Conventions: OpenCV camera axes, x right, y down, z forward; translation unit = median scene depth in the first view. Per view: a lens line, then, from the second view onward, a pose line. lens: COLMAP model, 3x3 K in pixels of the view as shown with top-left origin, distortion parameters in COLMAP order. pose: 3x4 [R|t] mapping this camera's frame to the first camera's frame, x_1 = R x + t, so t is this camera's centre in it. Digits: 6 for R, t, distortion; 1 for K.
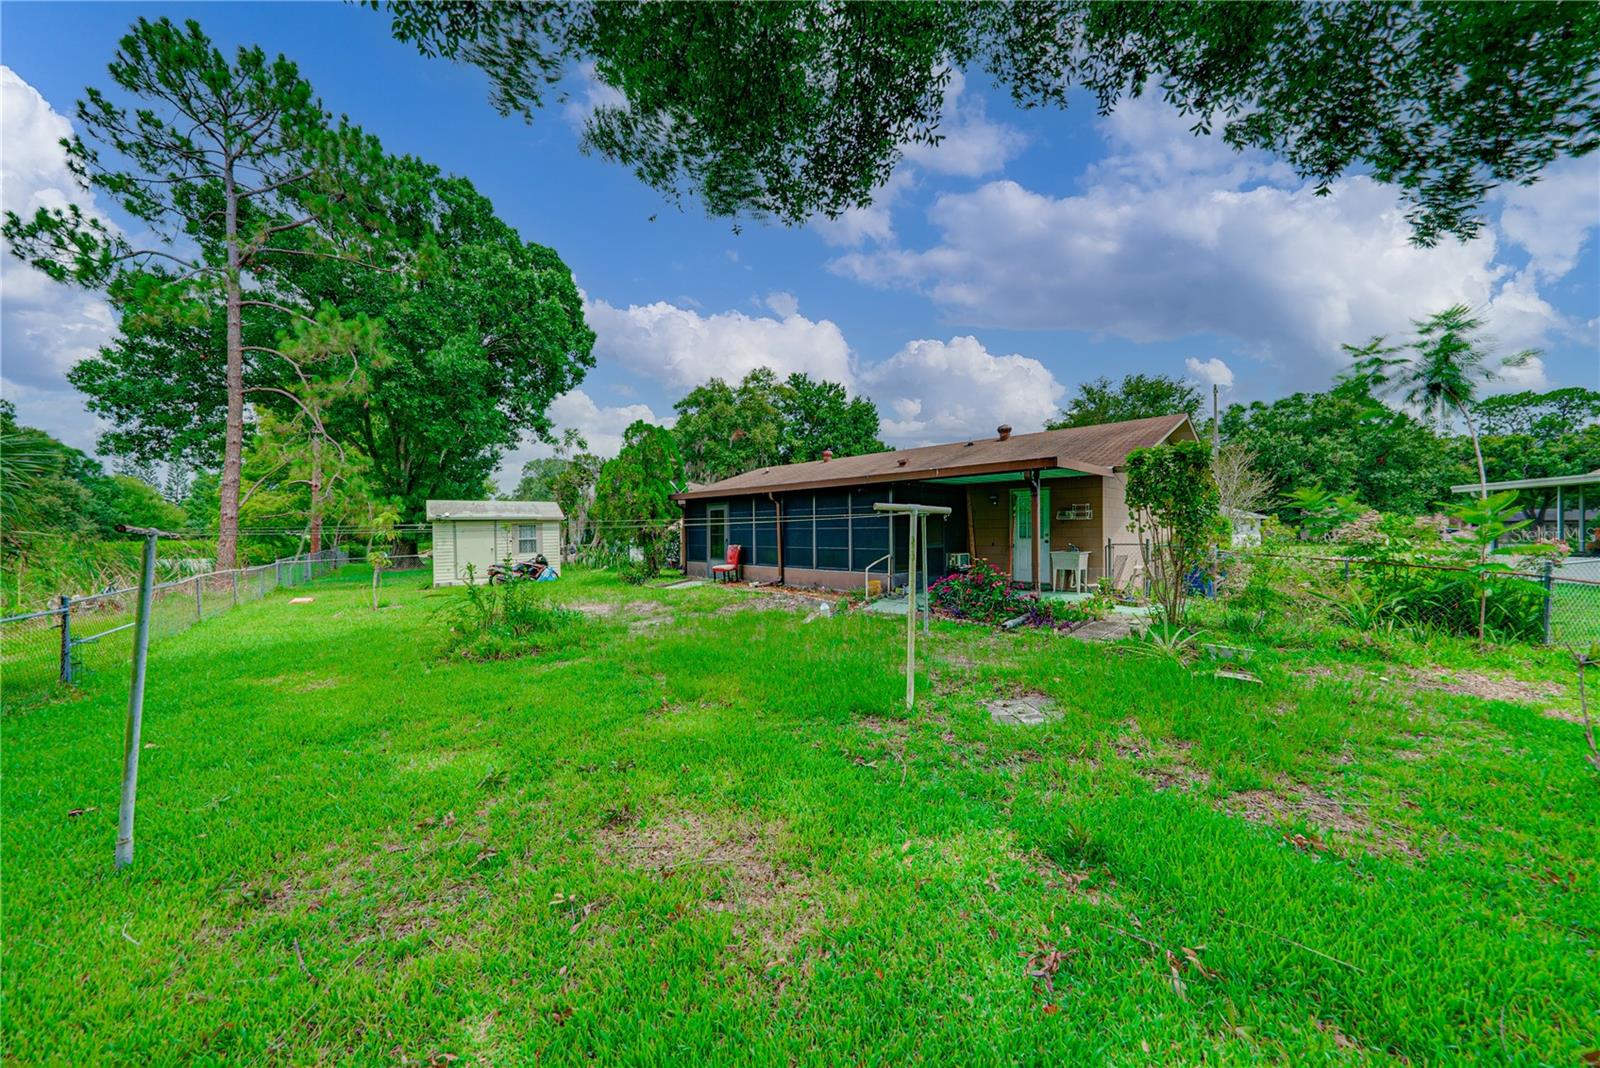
lens RADIAL K [[561.5, 0, 807.1], [0, 561.5, 518.3], [0, 0, 1]] dist [0.000331, 0.000131]
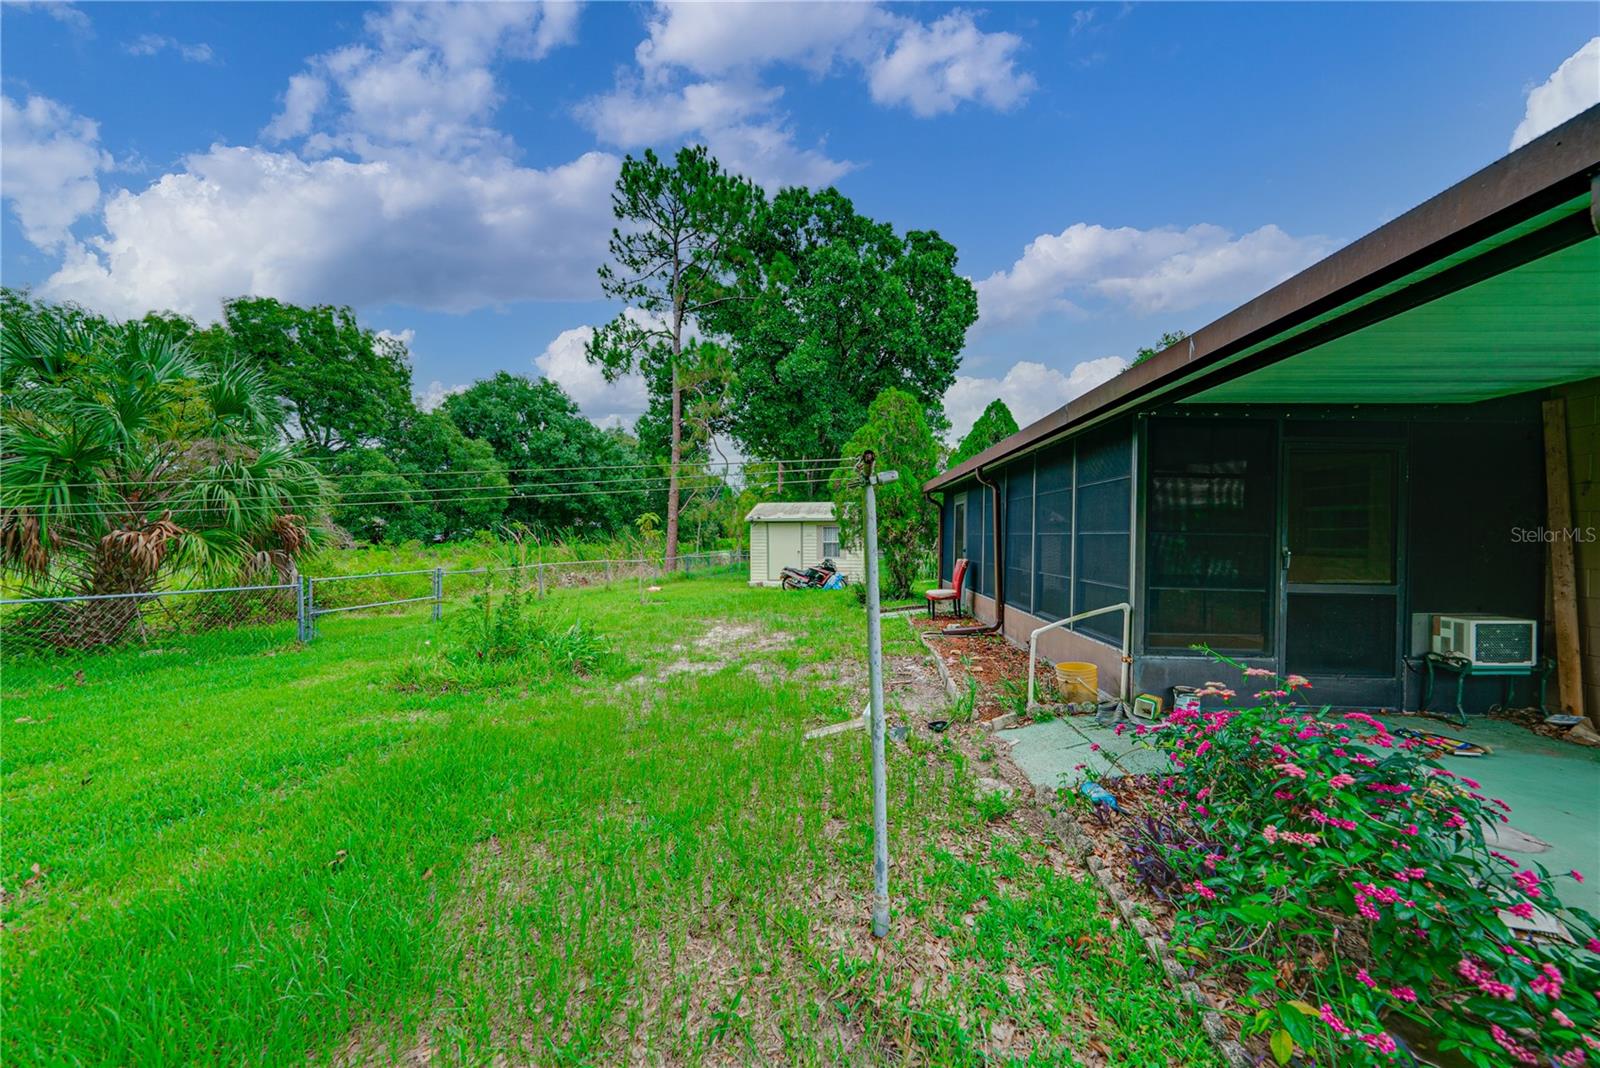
lens RADIAL K [[571.3, 0, 800.0], [0, 571.3, 534.0], [0, 0, 1]] dist [-0.000583, 0.000369]
pose [[0.681685, 0.012650, -0.731536, 0.167132], [0.002459, 0.999805, 0.019580, 0.005192], [0.731641, -0.015146, 0.681521, 0.341137]]
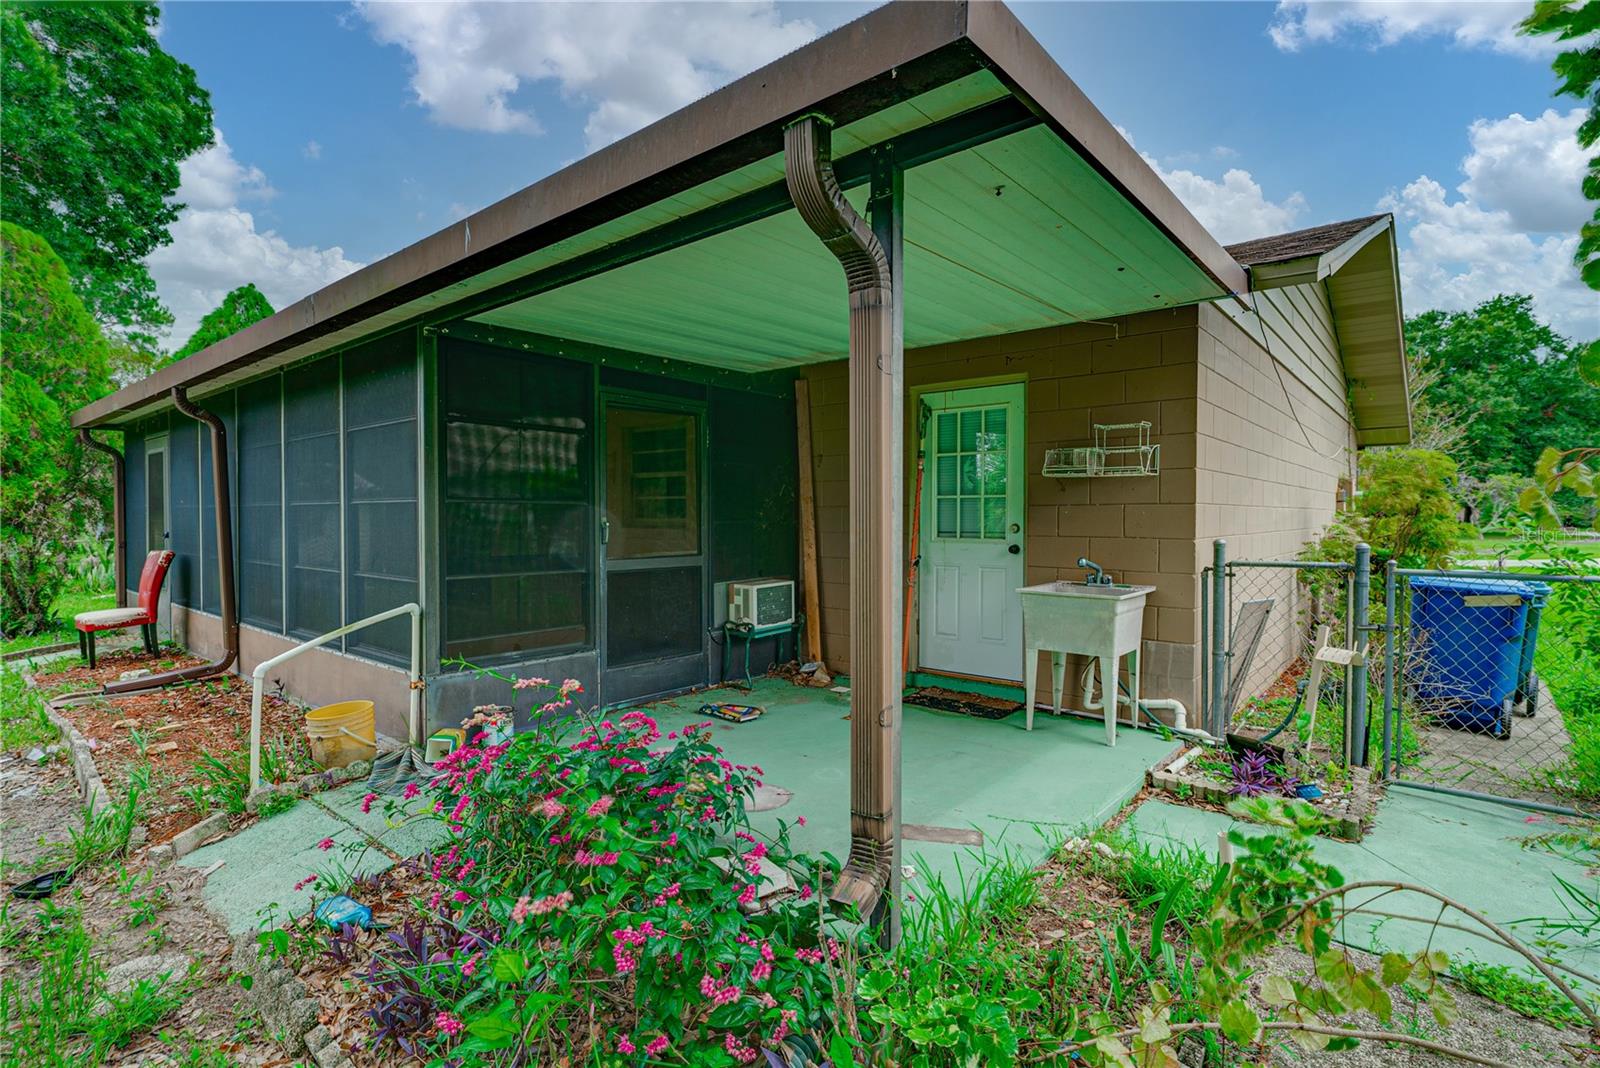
lens RADIAL K [[773.4, 0, 797.5], [0, 773.4, 510.4], [0, 0, 1]] dist [0.000235, 0.000689]
pose [[0.997969, 0.003067, 0.063624, 0.180318], [-0.004262, 0.999817, 0.018663, 0.007875], [-0.063555, -0.018896, 0.997799, 0.373861]]
